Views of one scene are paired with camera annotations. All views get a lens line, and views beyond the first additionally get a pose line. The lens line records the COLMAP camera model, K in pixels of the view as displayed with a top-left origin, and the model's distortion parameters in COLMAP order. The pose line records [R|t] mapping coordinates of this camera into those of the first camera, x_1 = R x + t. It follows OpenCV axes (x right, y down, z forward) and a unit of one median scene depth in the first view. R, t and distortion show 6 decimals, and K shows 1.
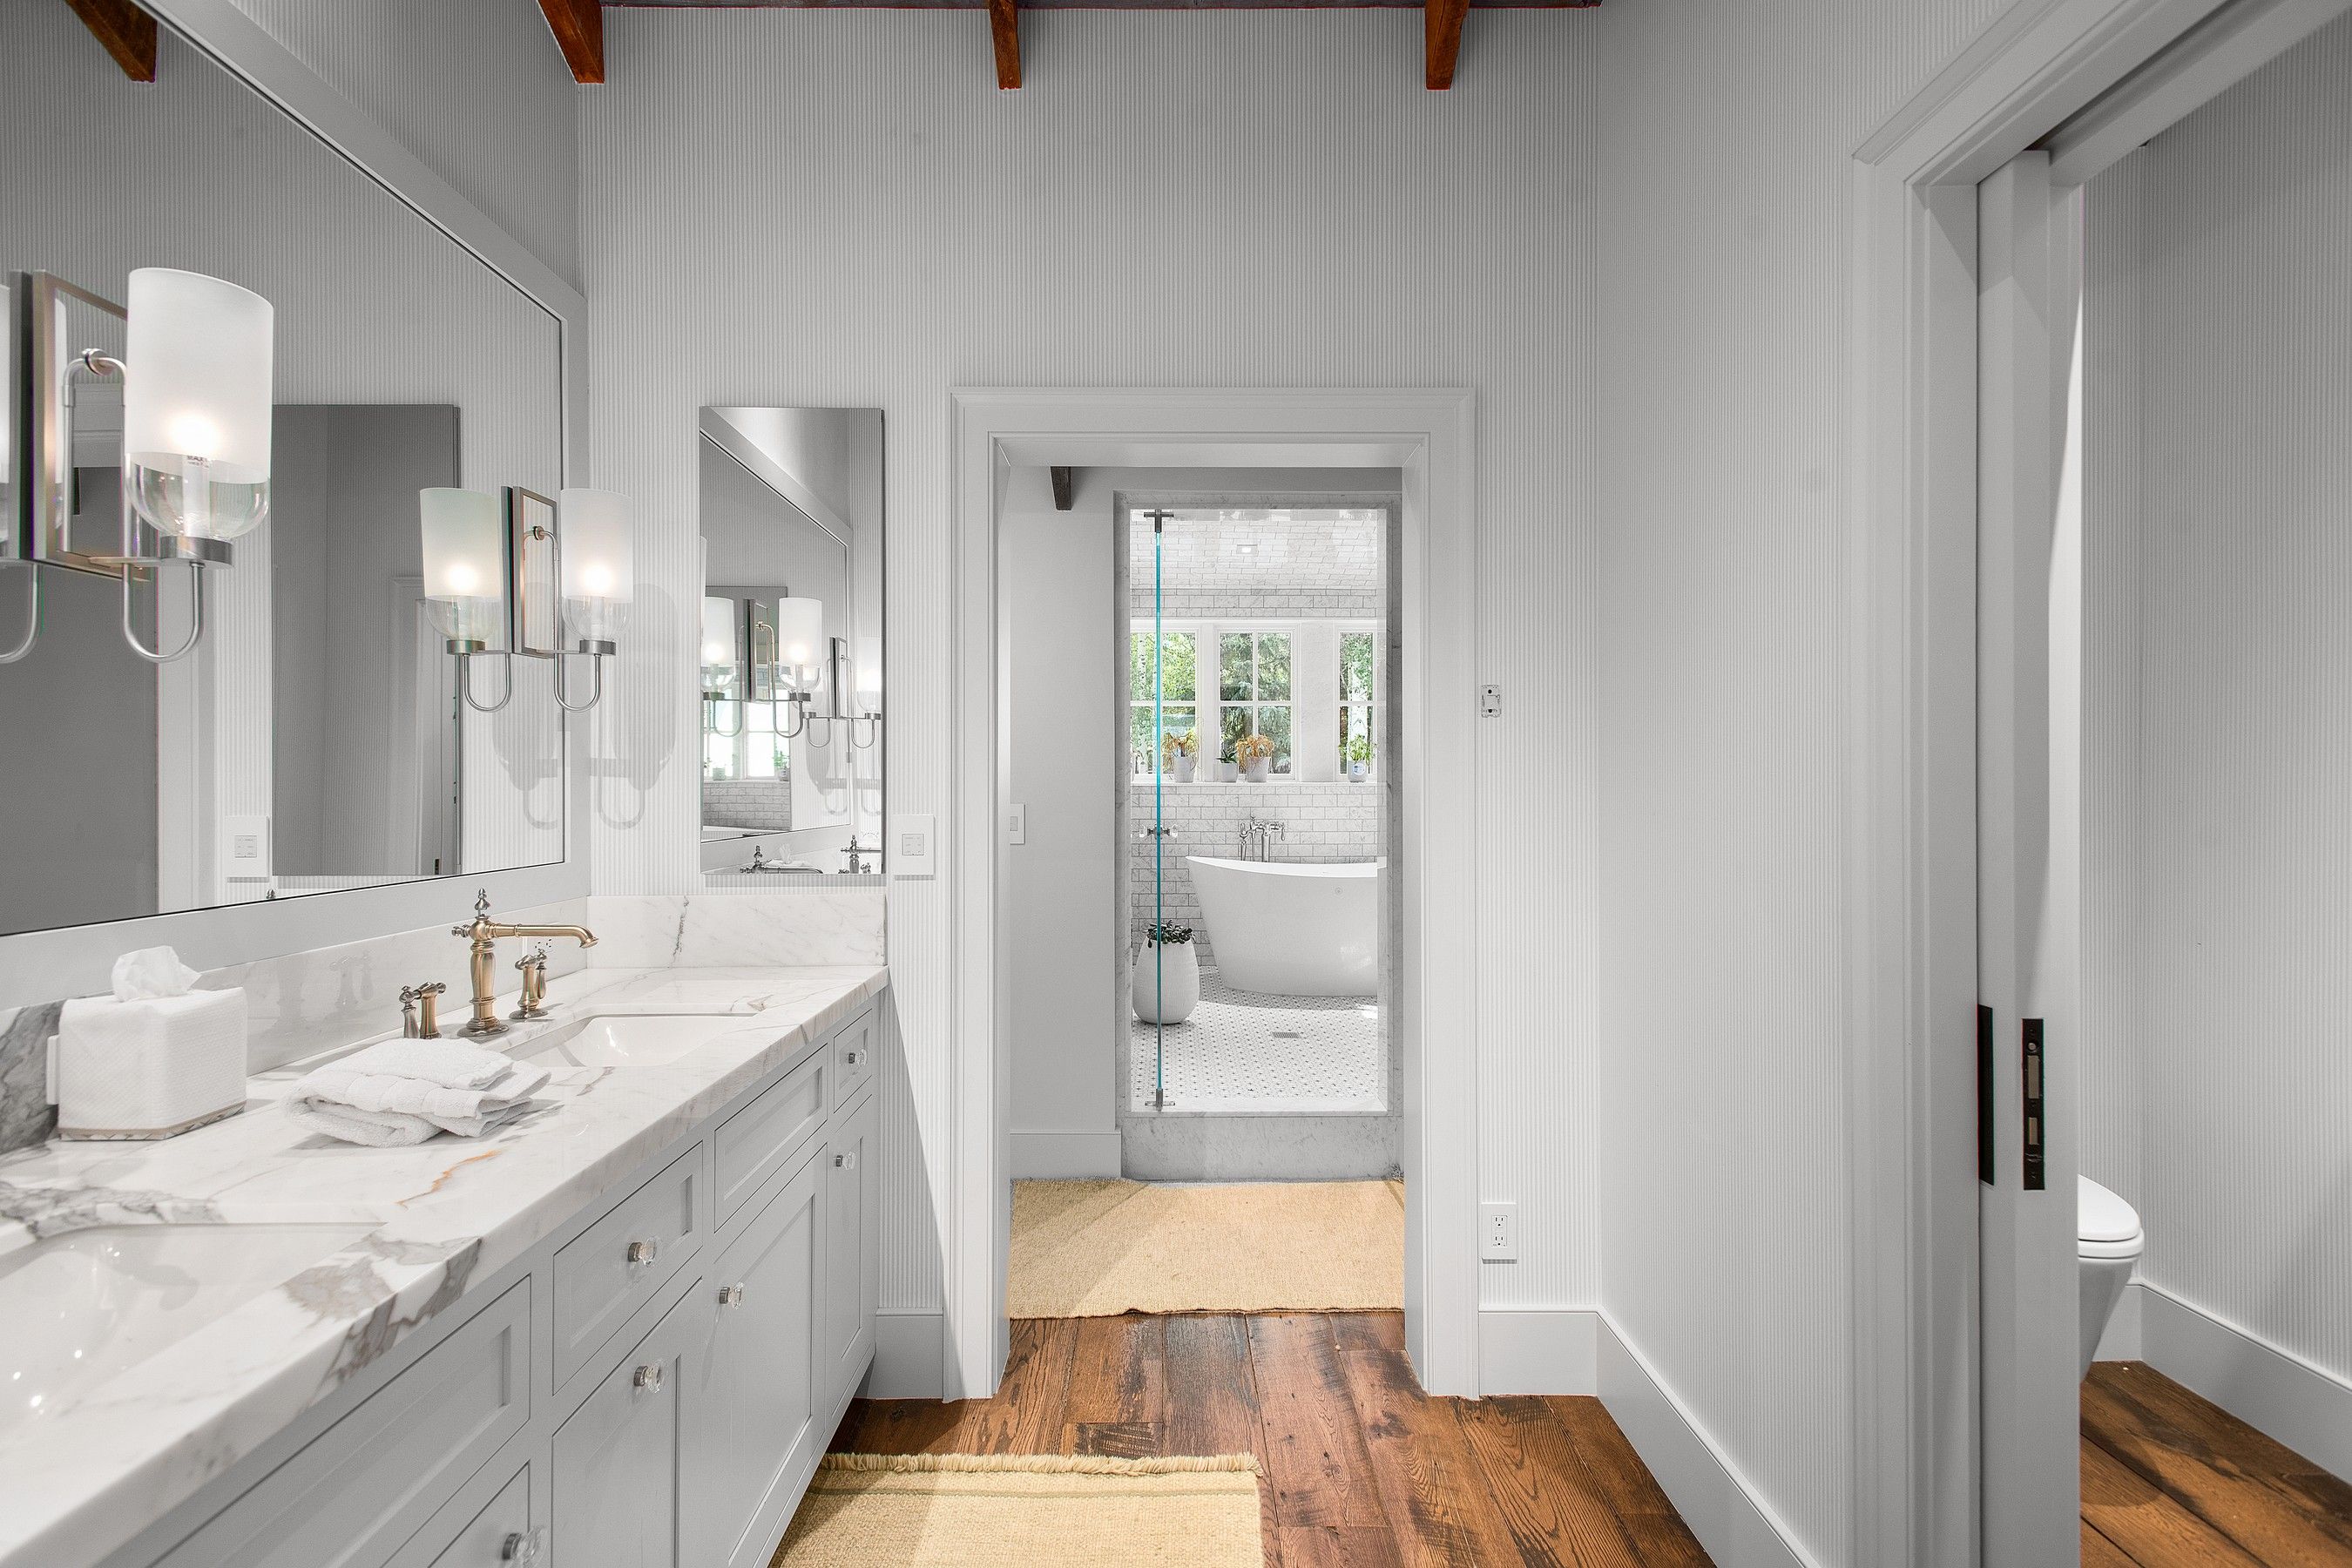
lens RADIAL K [[1091.6, 0, 1176.9], [0, 1091.6, 773.9], [0, 0, 1]] dist [0.016459, -0.000398]
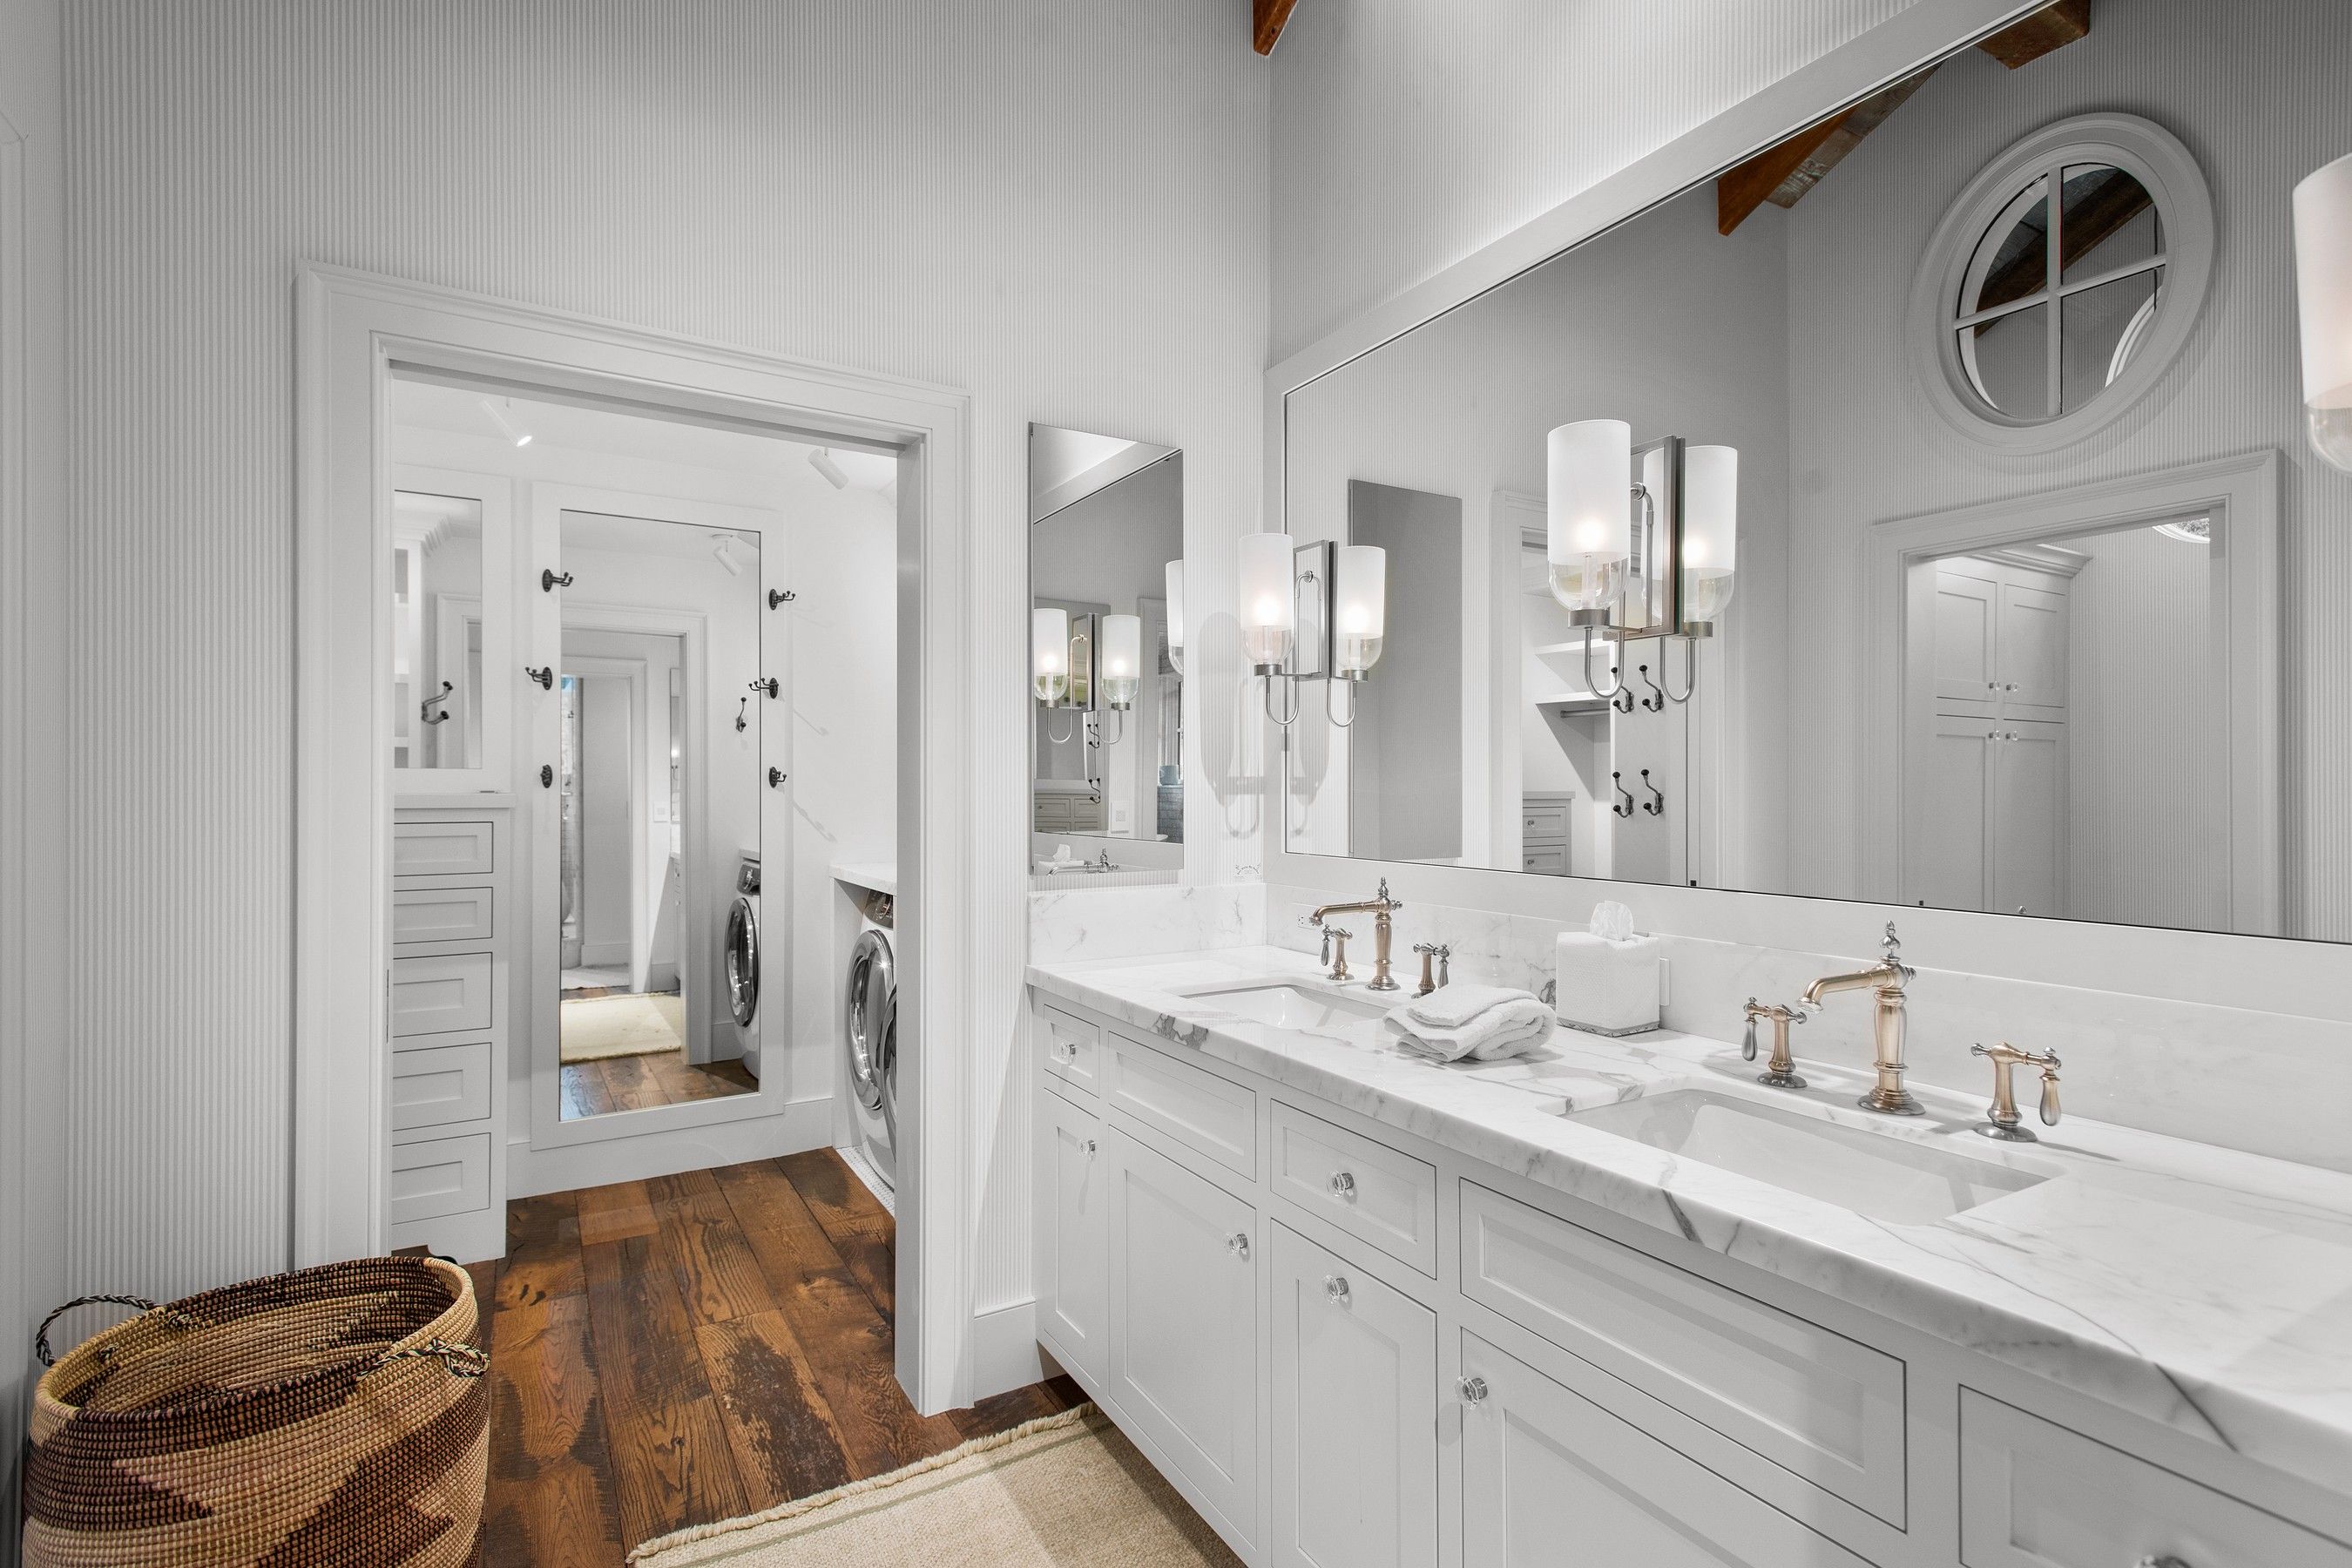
lens RADIAL K [[1091.6, 0, 1176.9], [0, 1091.6, 773.9], [0, 0, 1]] dist [0.016459, -0.000398]
pose [[-0.853475, -0.003118, -0.521124, 0.415691], [0.000829, 0.999973, -0.007340, -0.000224], [0.521133, -0.006696, -0.853449, 2.767978]]
